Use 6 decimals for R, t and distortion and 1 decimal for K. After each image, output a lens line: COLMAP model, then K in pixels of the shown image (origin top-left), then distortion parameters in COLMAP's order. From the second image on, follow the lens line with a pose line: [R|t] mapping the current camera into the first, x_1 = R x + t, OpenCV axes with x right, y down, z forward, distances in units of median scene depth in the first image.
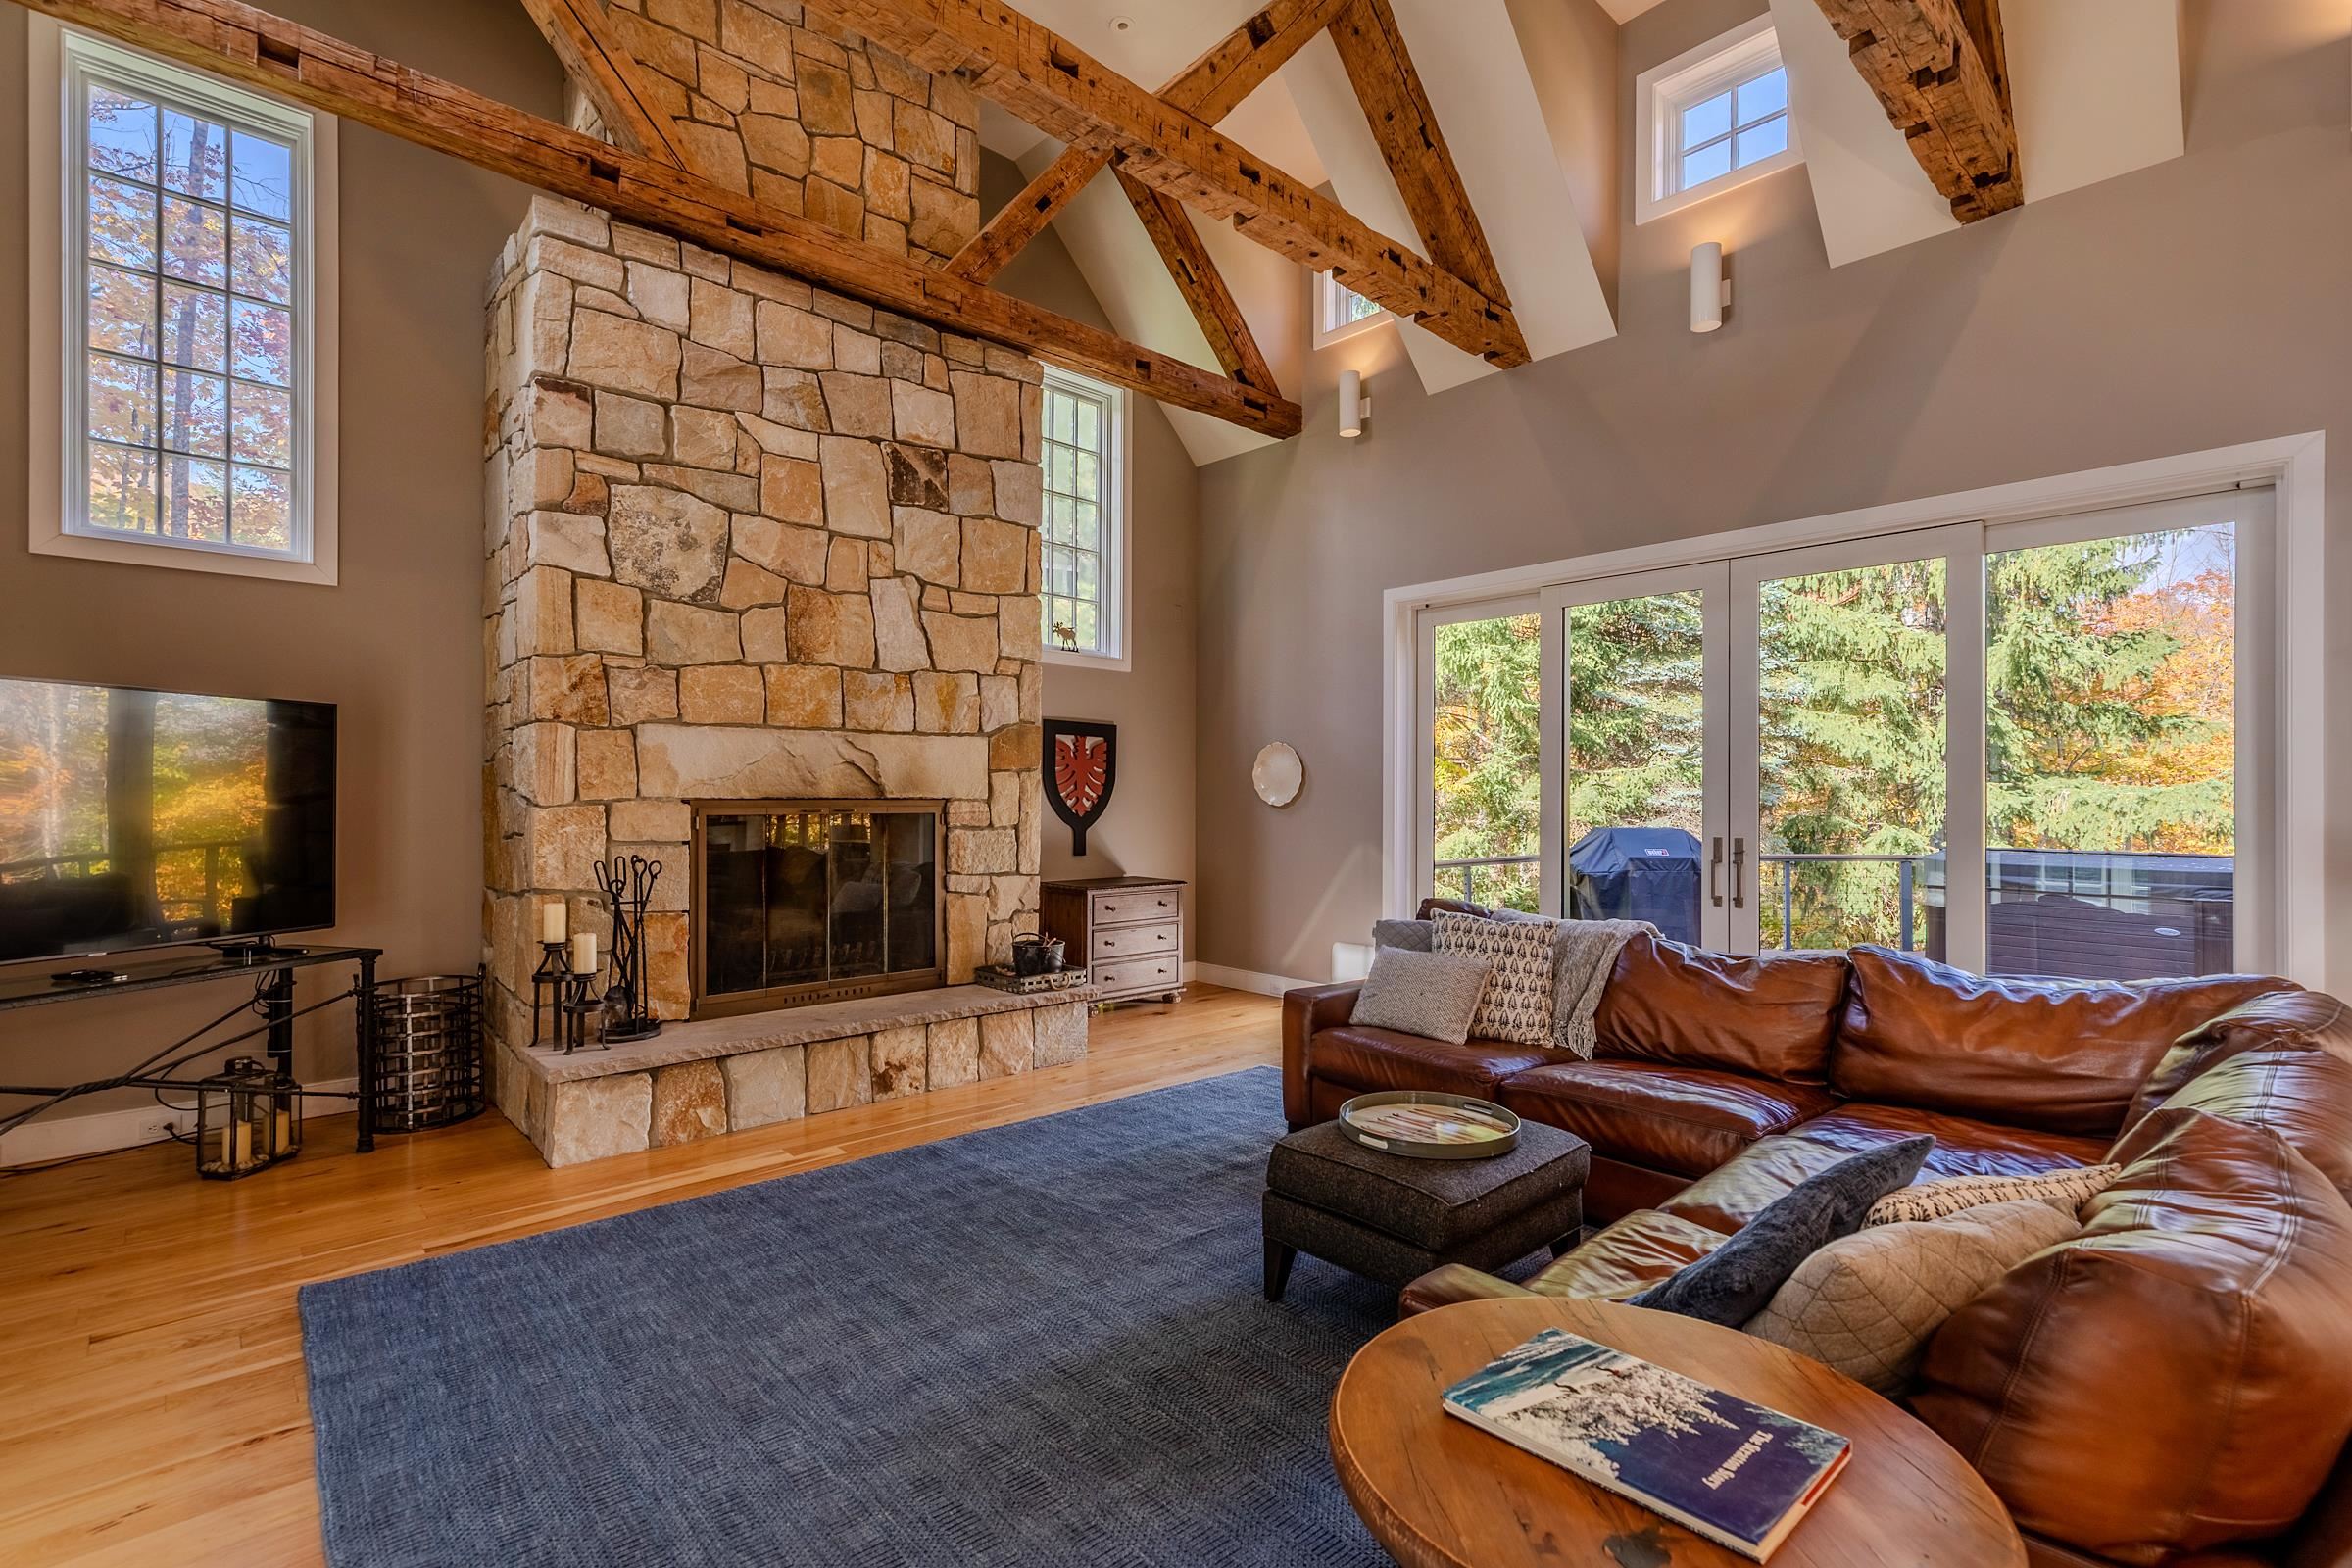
lens RADIAL K [[1061.4, 0, 1107.3], [0, 1061.4, 797.1], [0, 0, 1]] dist [0.004176, 0.001346]
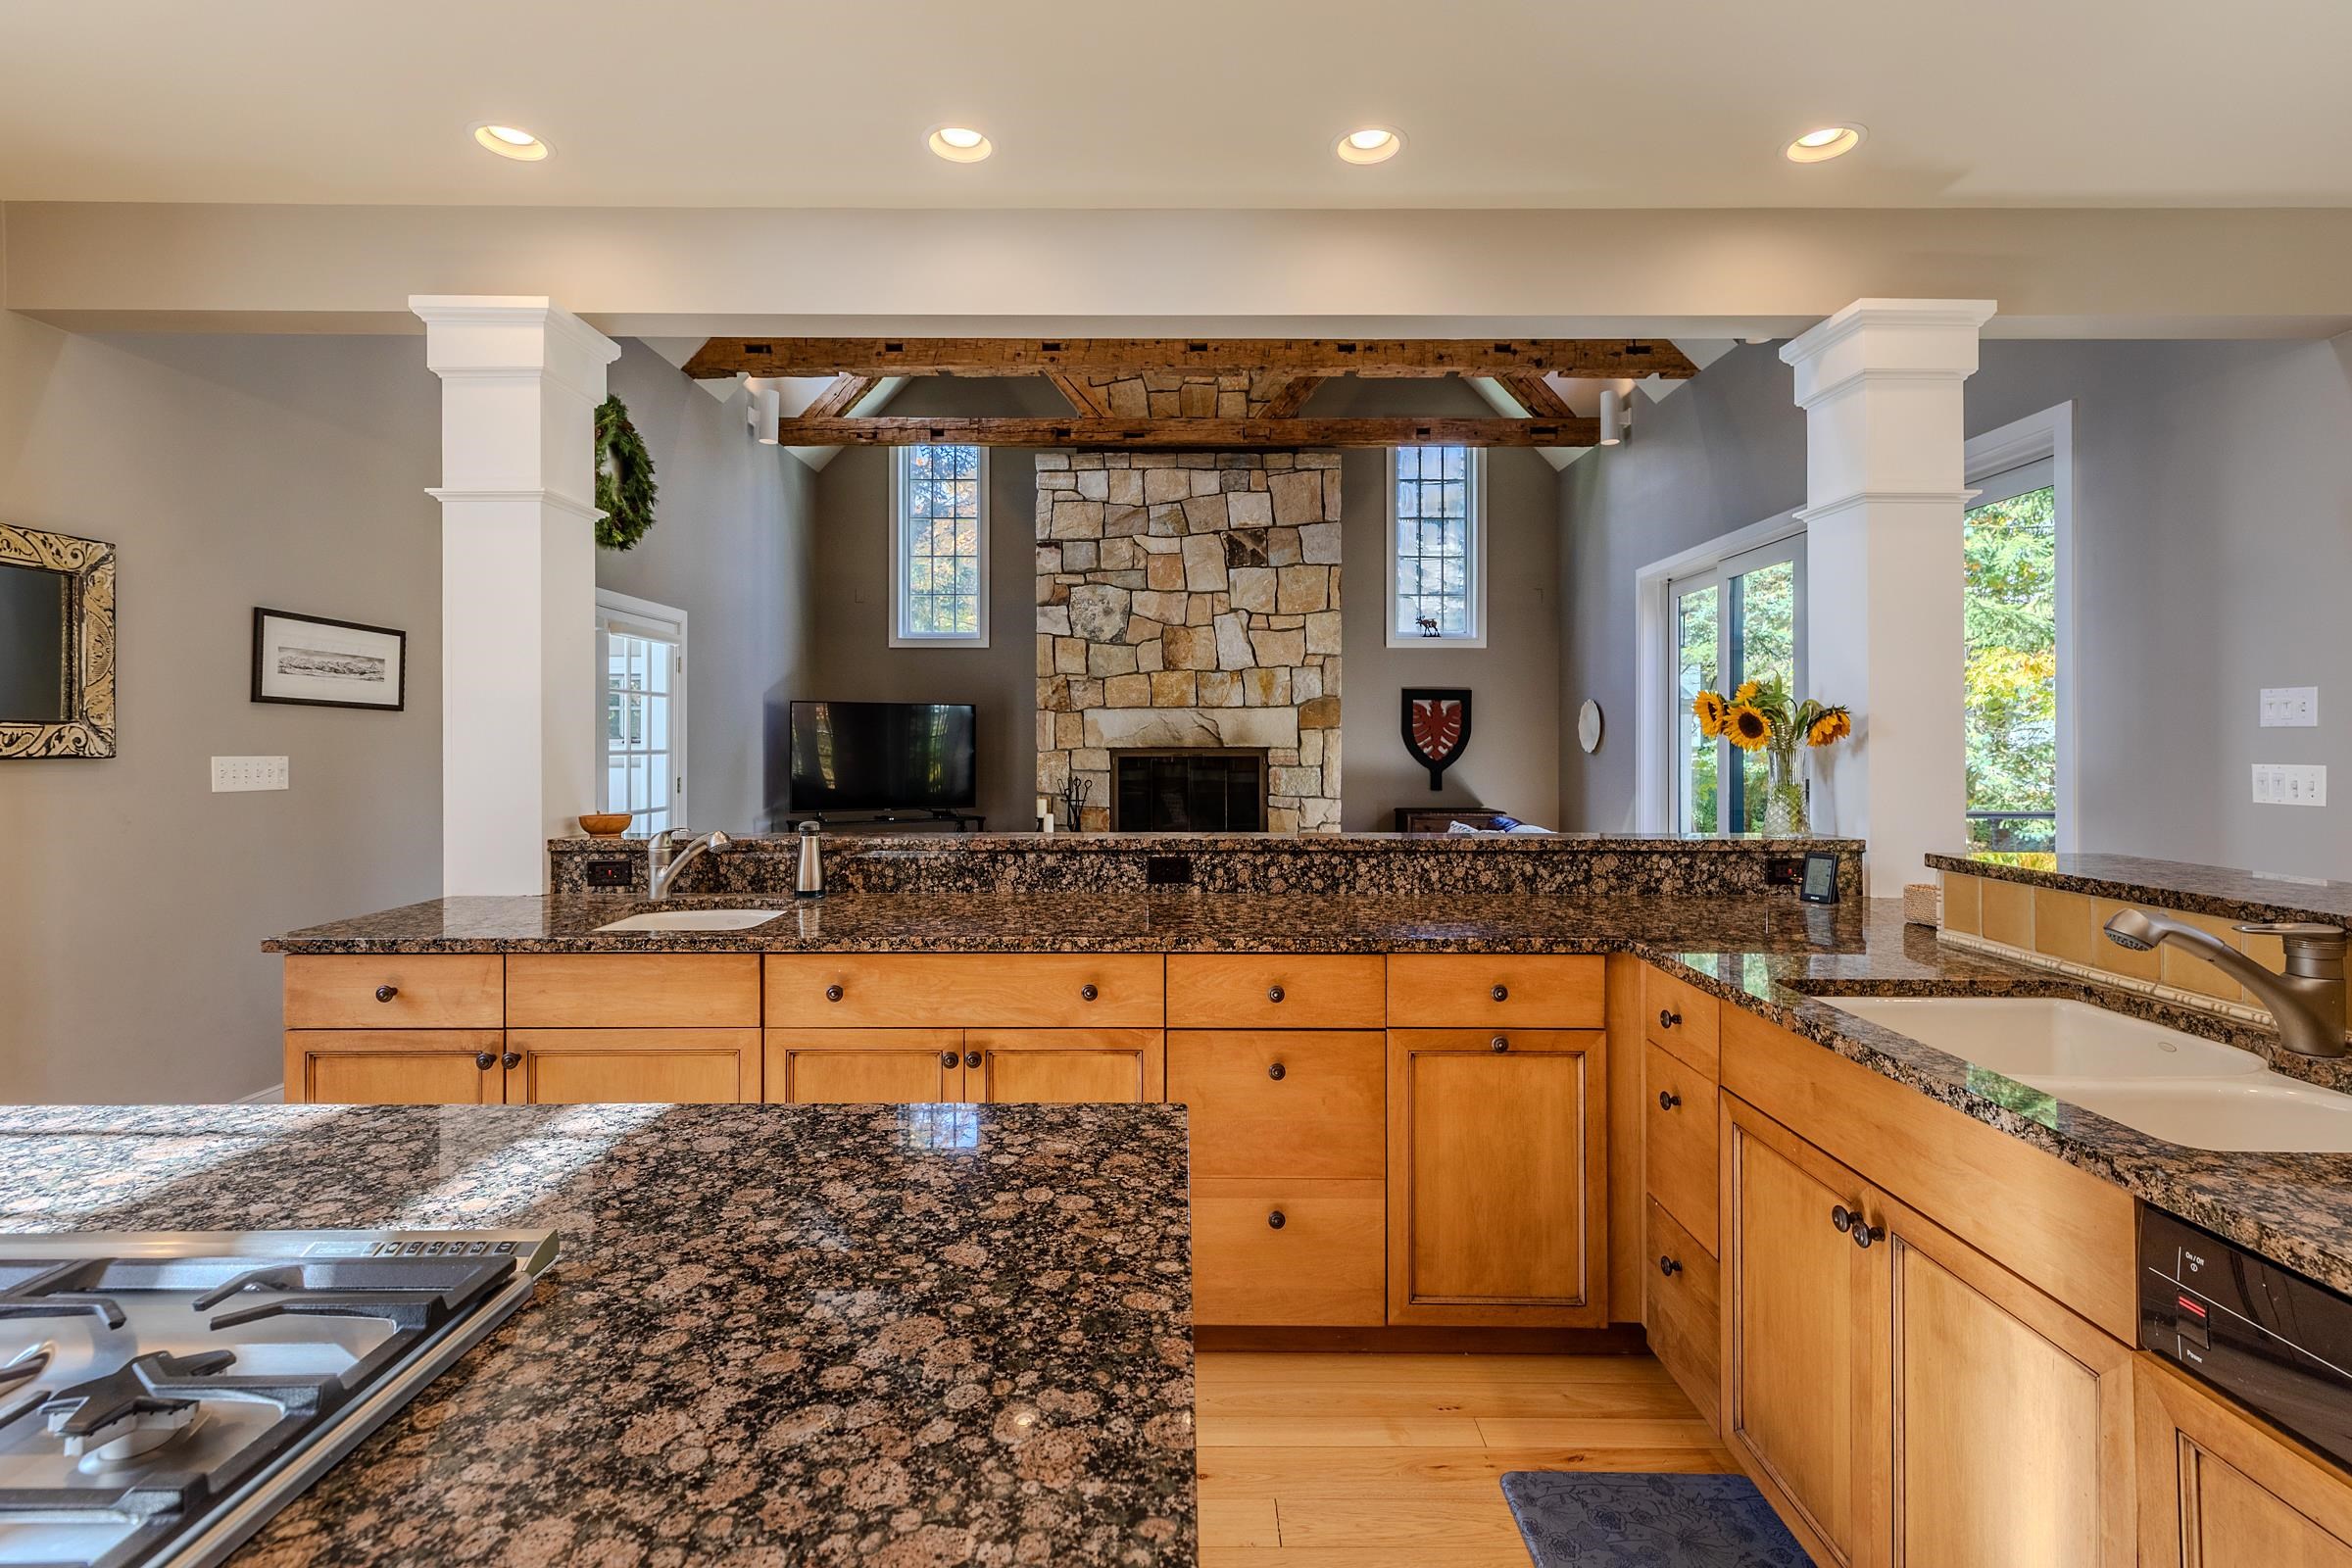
lens RADIAL K [[1061.4, 0, 1161.5], [0, 1061.4, 745.7], [0, 0, 1]] dist [0.004176, 0.001346]
pose [[0.739067, -0.002958, -0.673625, 0.856035], [0.002974, 0.999995, -0.001128, 0.000239], [0.673625, -0.001170, 0.739072, -0.295691]]
